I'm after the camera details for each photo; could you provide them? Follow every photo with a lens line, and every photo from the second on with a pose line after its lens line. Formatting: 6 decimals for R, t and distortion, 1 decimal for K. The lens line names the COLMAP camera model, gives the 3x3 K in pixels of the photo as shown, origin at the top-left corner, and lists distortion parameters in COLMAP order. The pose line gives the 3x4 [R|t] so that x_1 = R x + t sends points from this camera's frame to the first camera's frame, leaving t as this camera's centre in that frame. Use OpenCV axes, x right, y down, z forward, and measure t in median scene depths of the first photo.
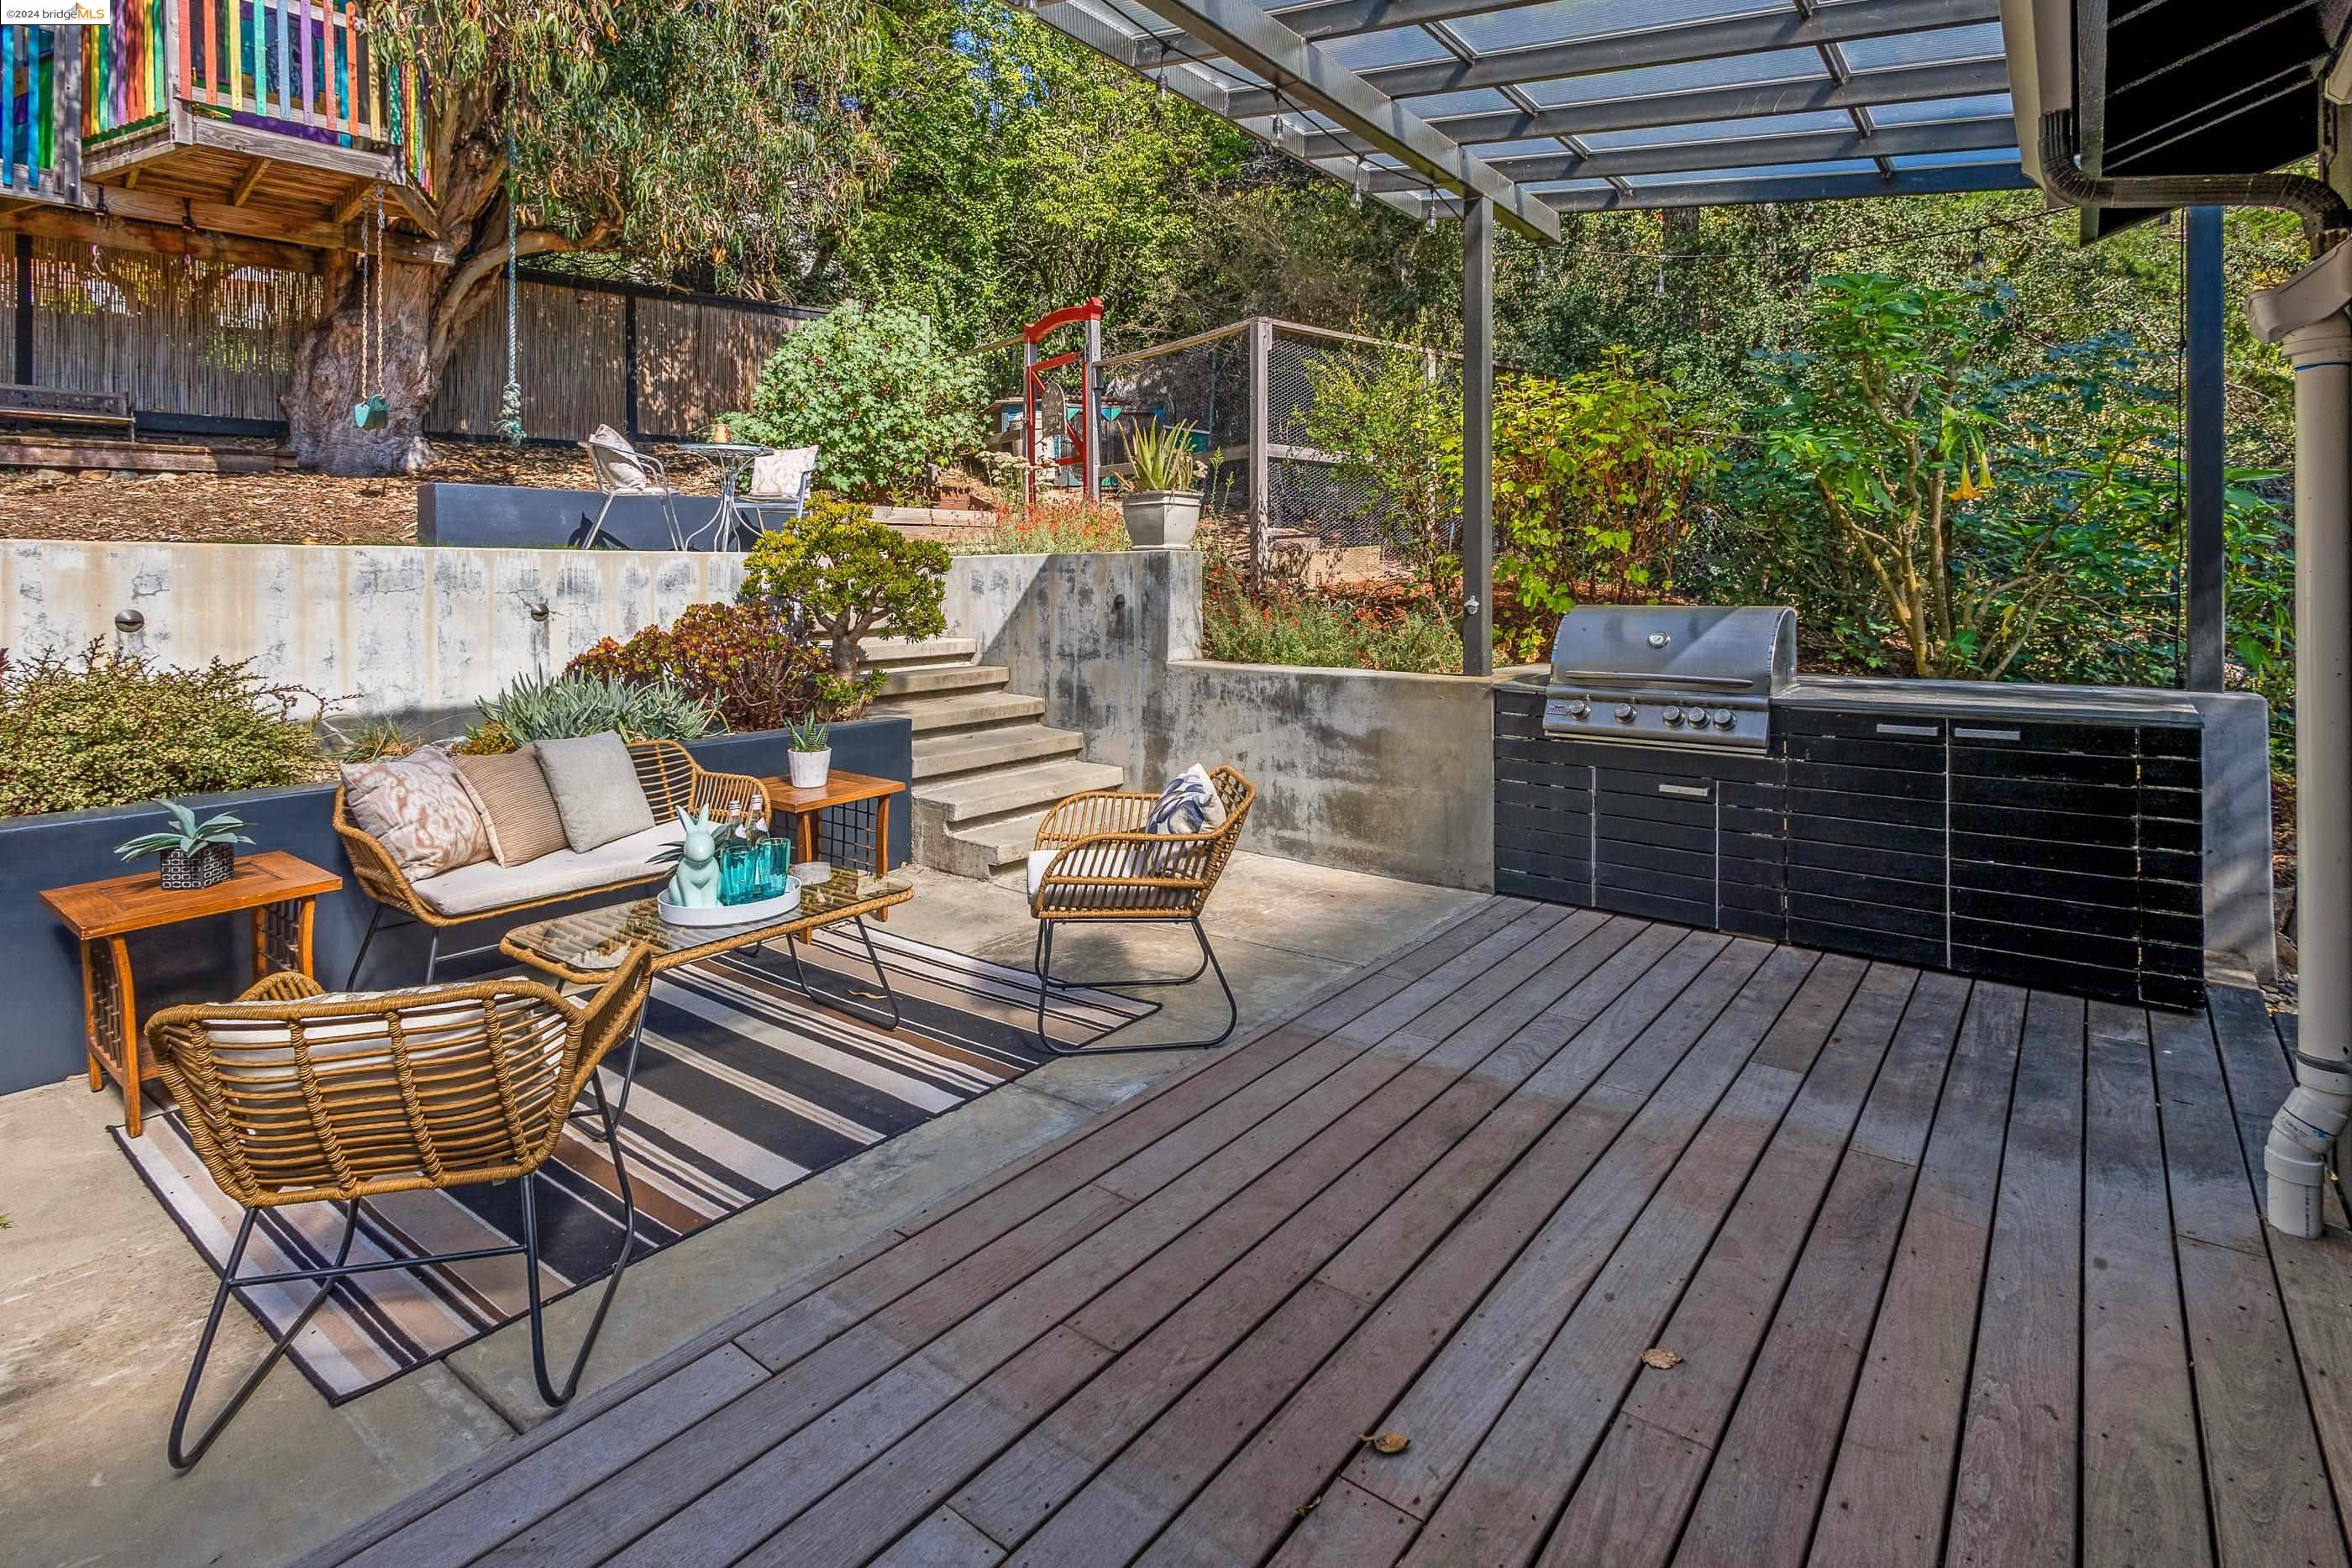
lens RADIAL K [[1124.8, 0, 1159.5], [0, 1124.8, 598.5], [0, 0, 1]] dist [0.014607, -0.004152]
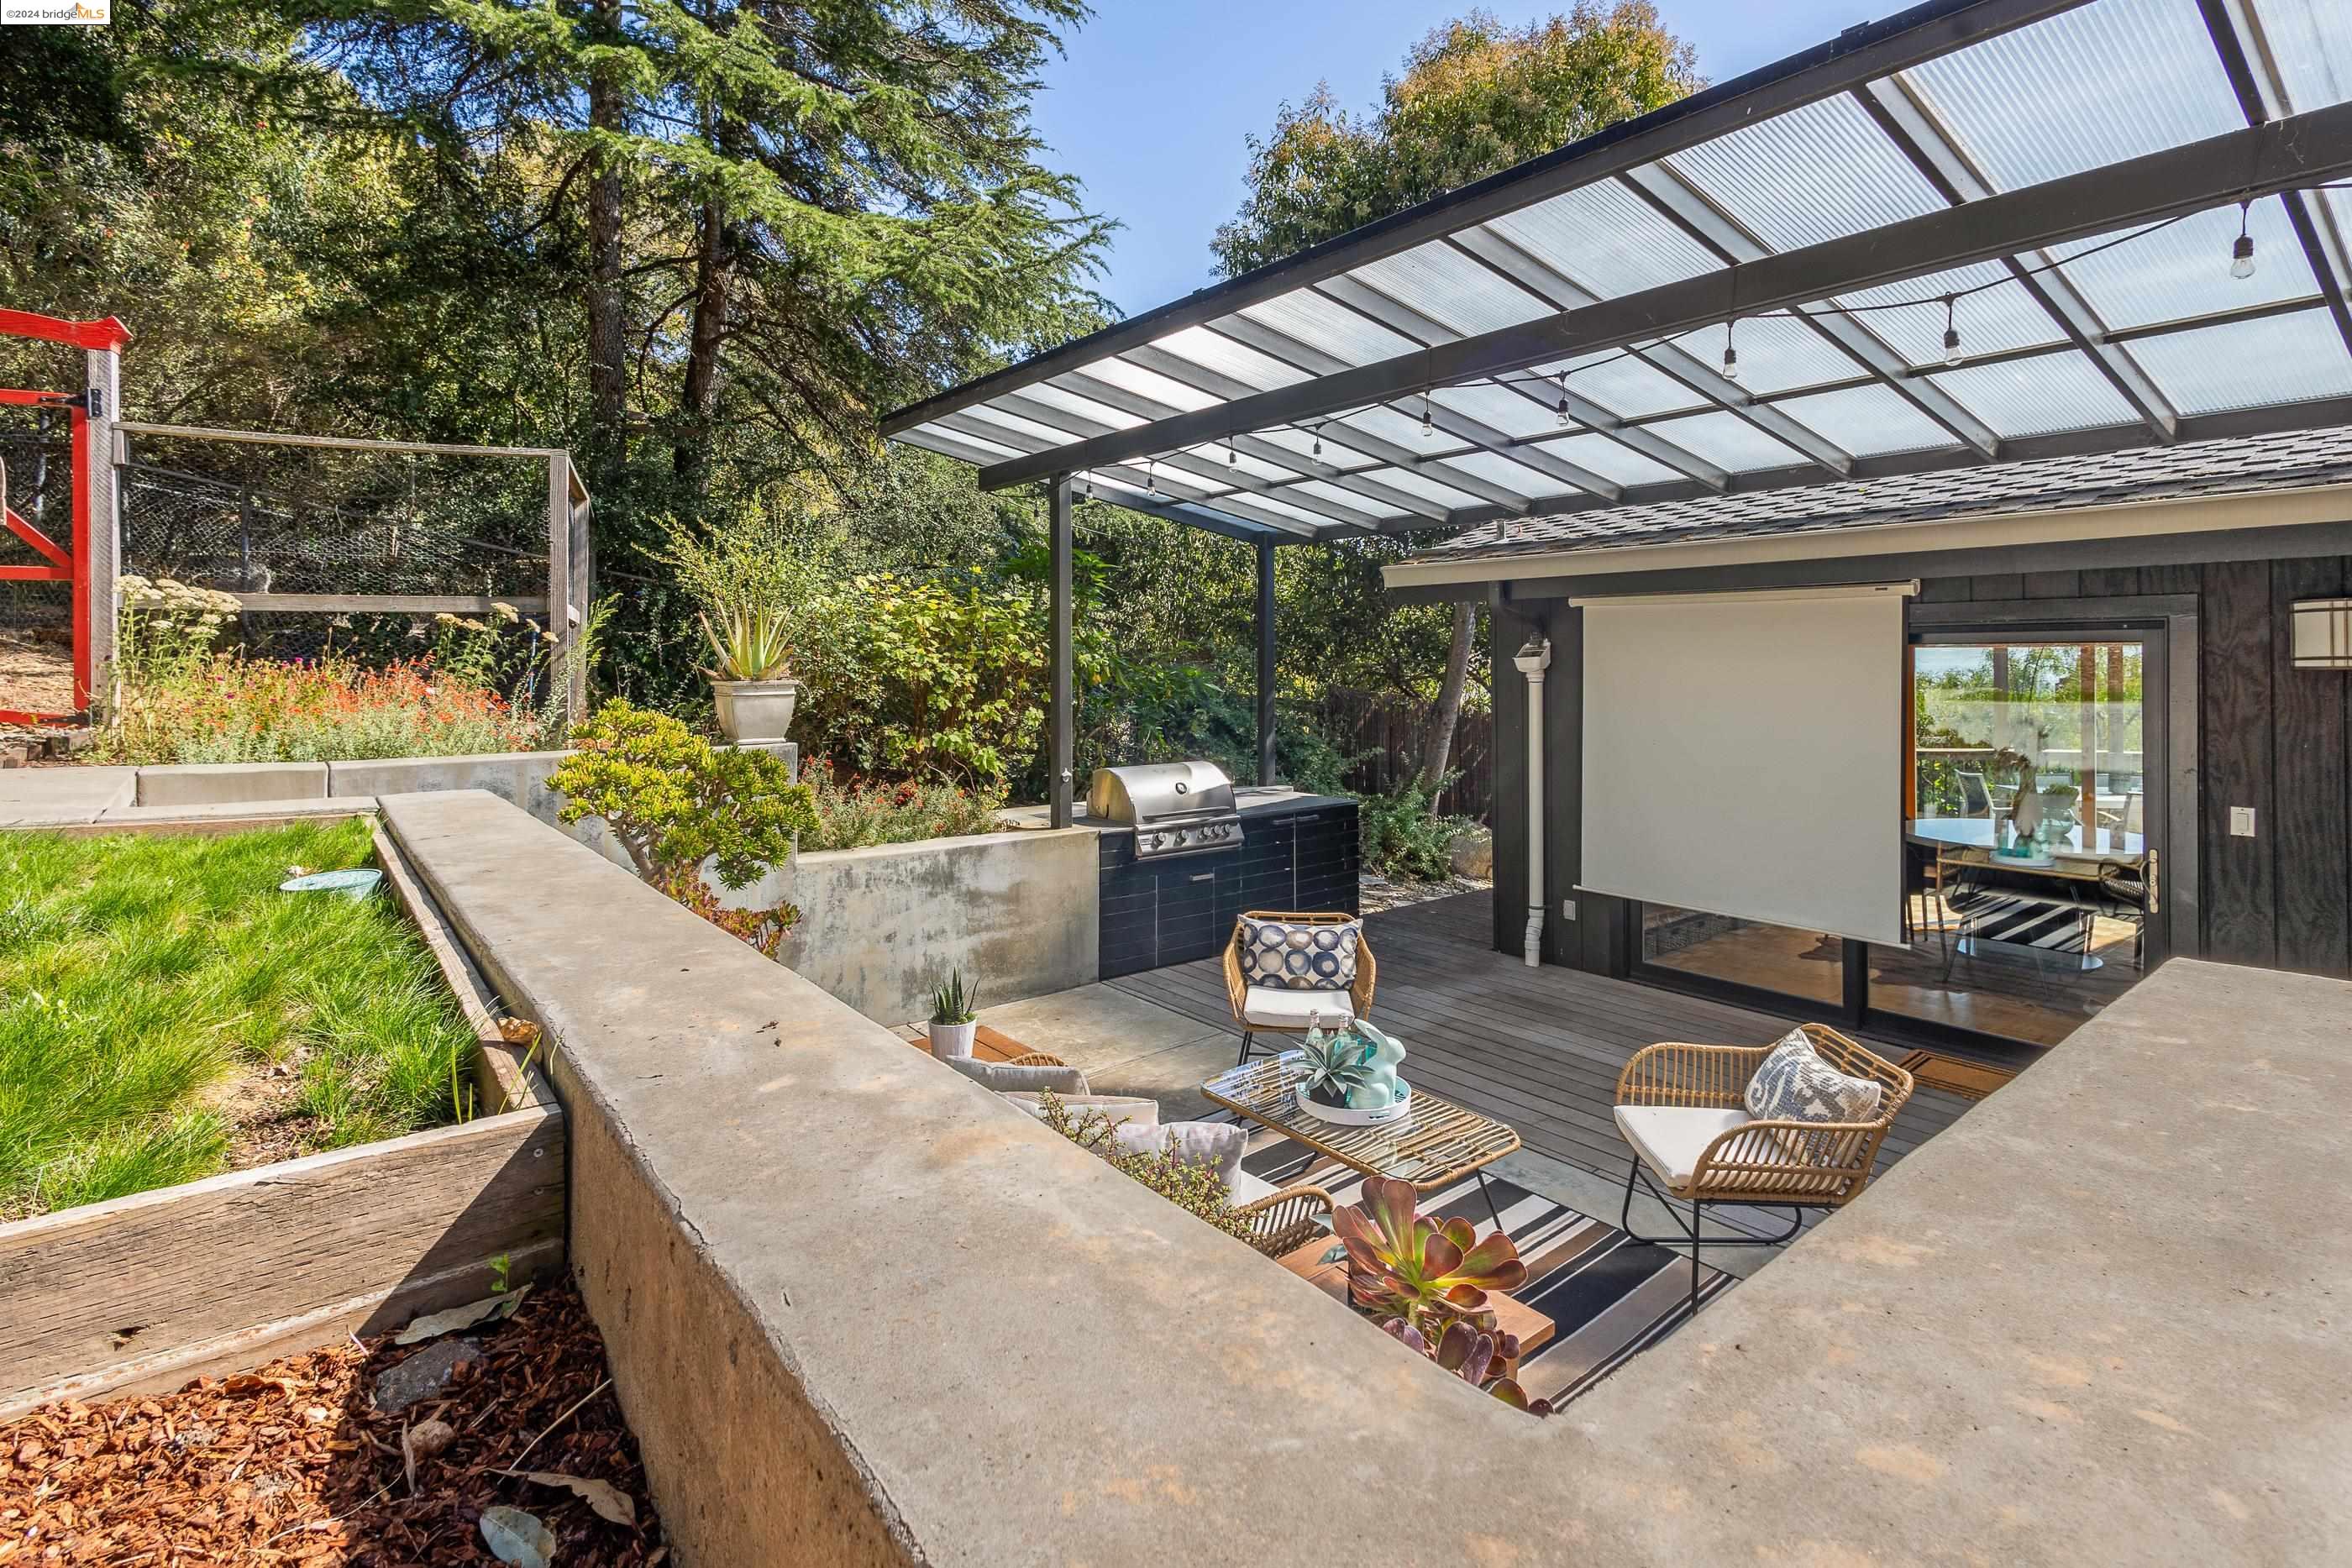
lens RADIAL K [[1124.8, 0, 1134.1], [0, 1124.8, 651.2], [0, 0, 1]] dist [0.014607, -0.004152]
pose [[0.250876, 0.012535, 0.967938, -0.910527], [0.020908, 0.999613, -0.018364, -0.105367], [-0.967793, 0.024845, 0.250517, 0.519040]]
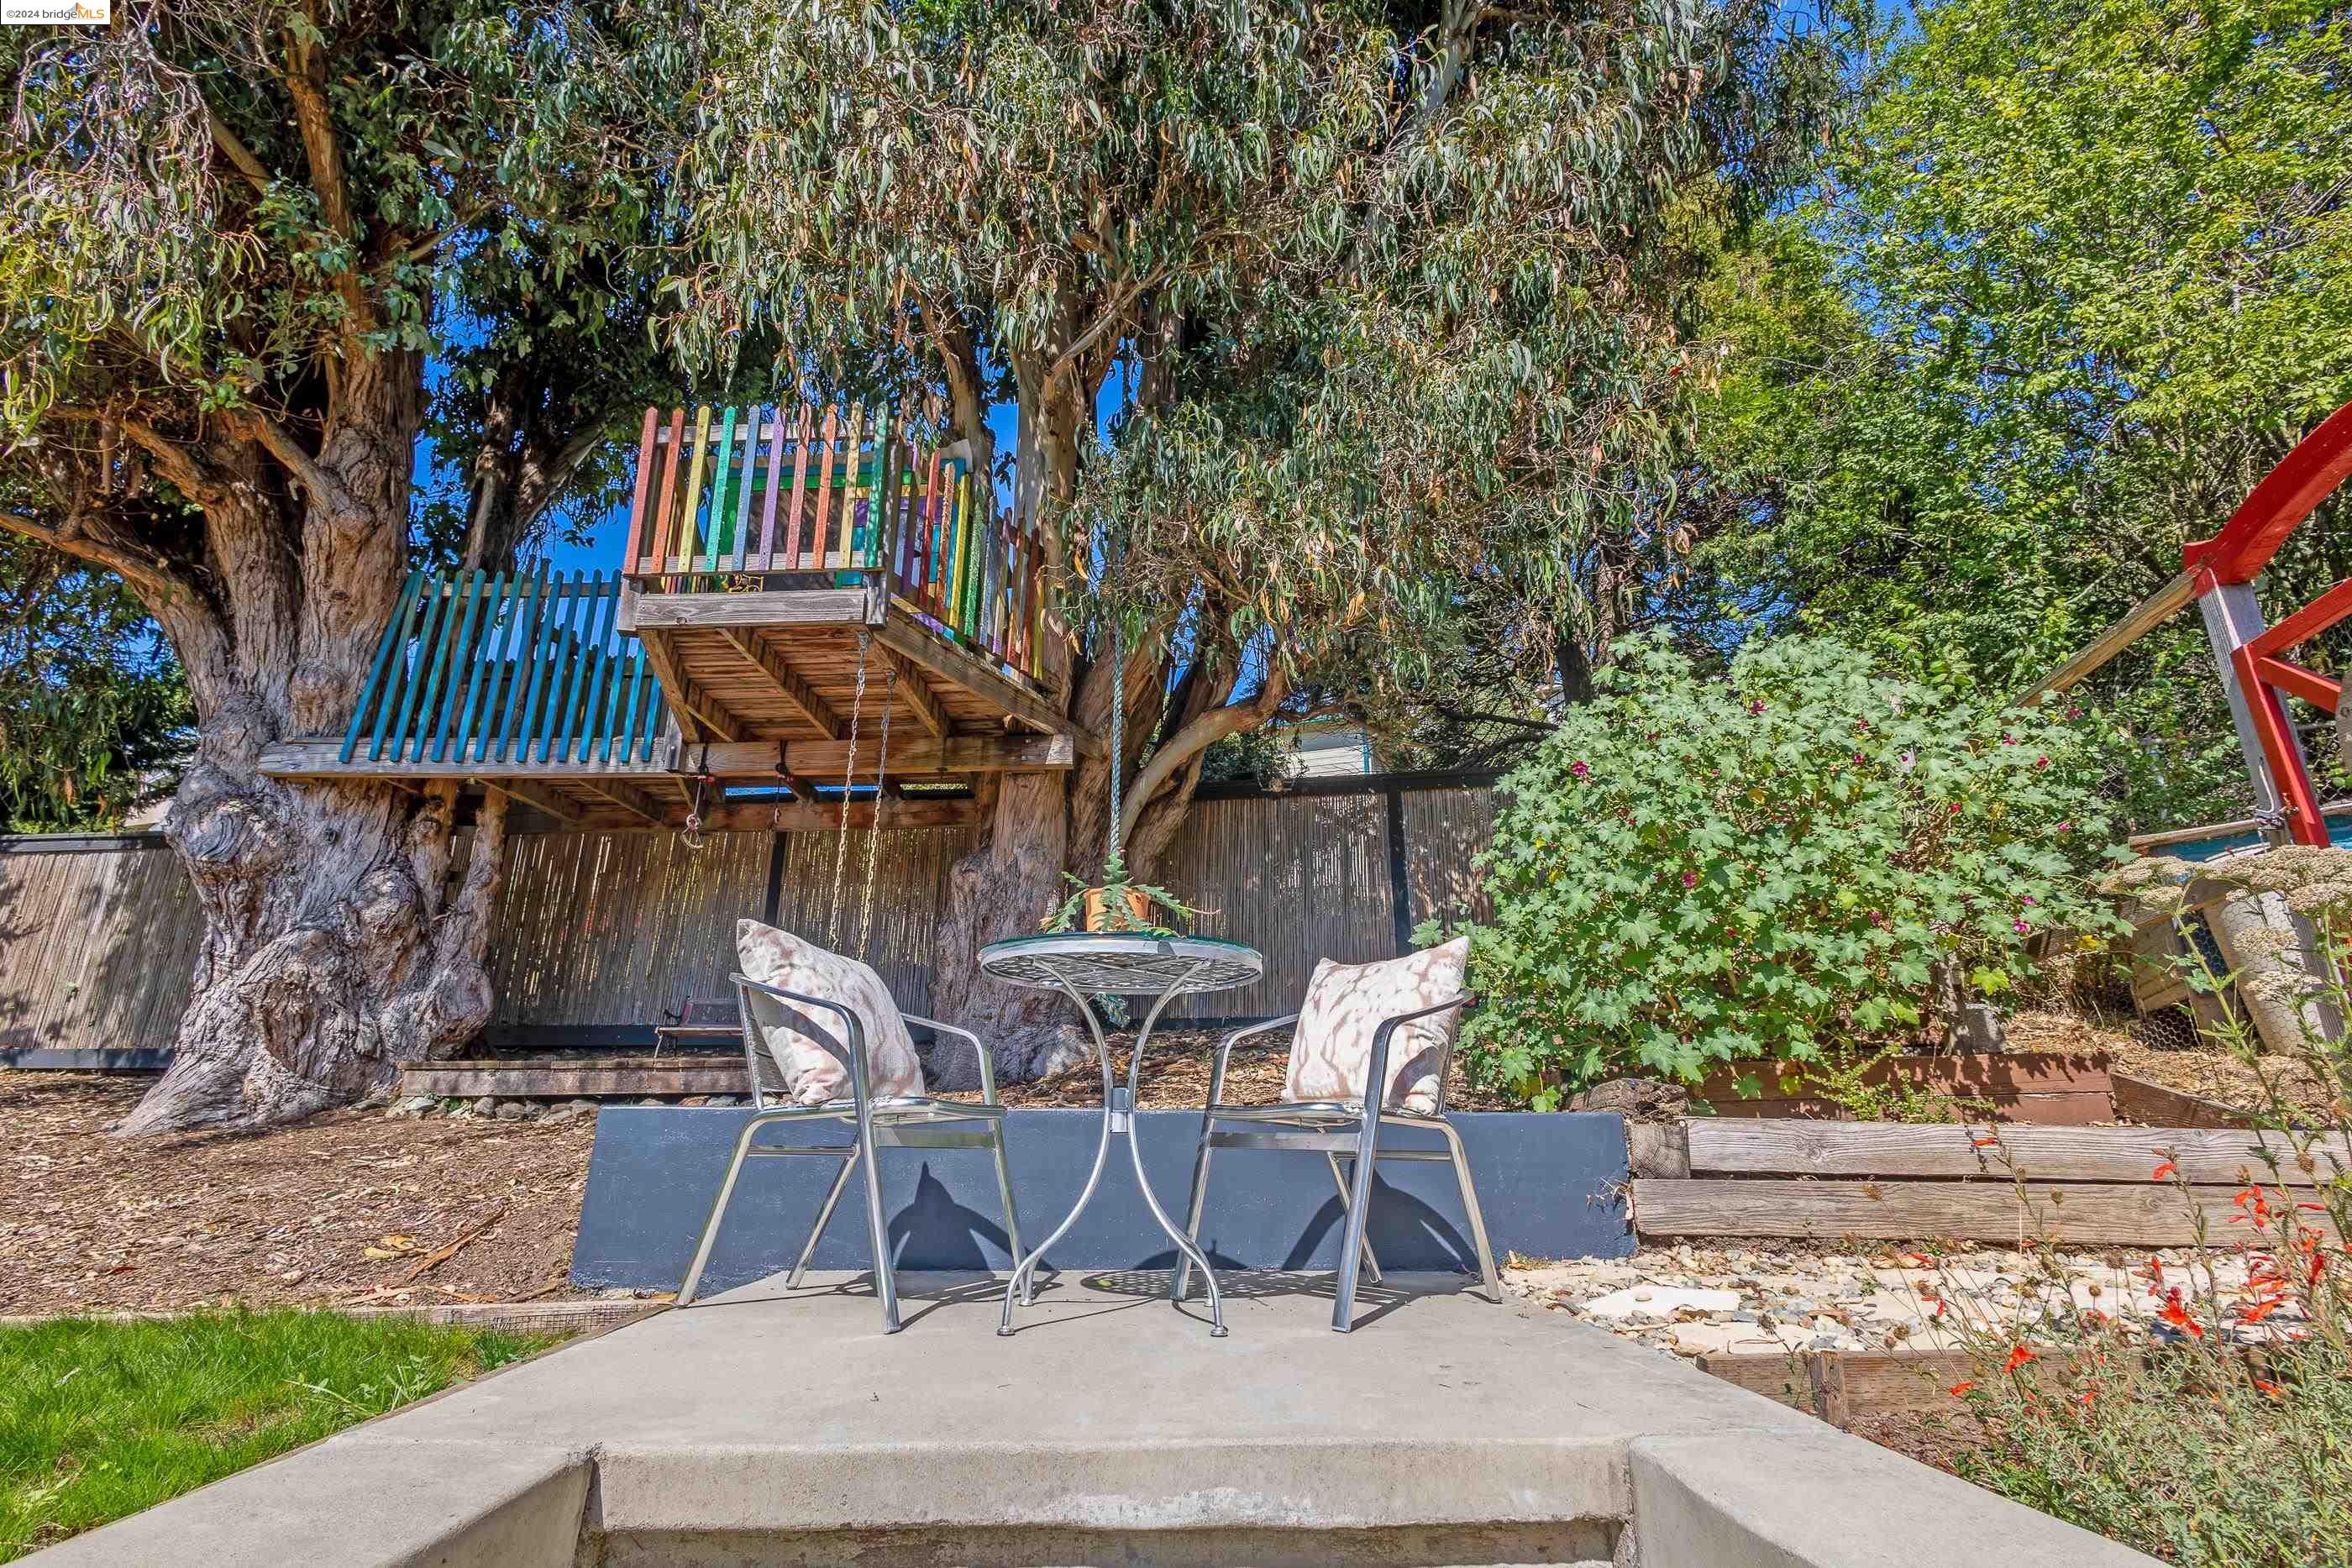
lens RADIAL K [[1124.8, 0, 1156.5], [0, 1124.8, 768.1], [0, 0, 1]] dist [0.014607, -0.004152]
pose [[0.658076, -0.243046, -0.712646, -0.183218], [-0.030823, 0.936981, -0.348018, -0.100678], [0.752320, 0.250988, 0.609113, 1.102079]]
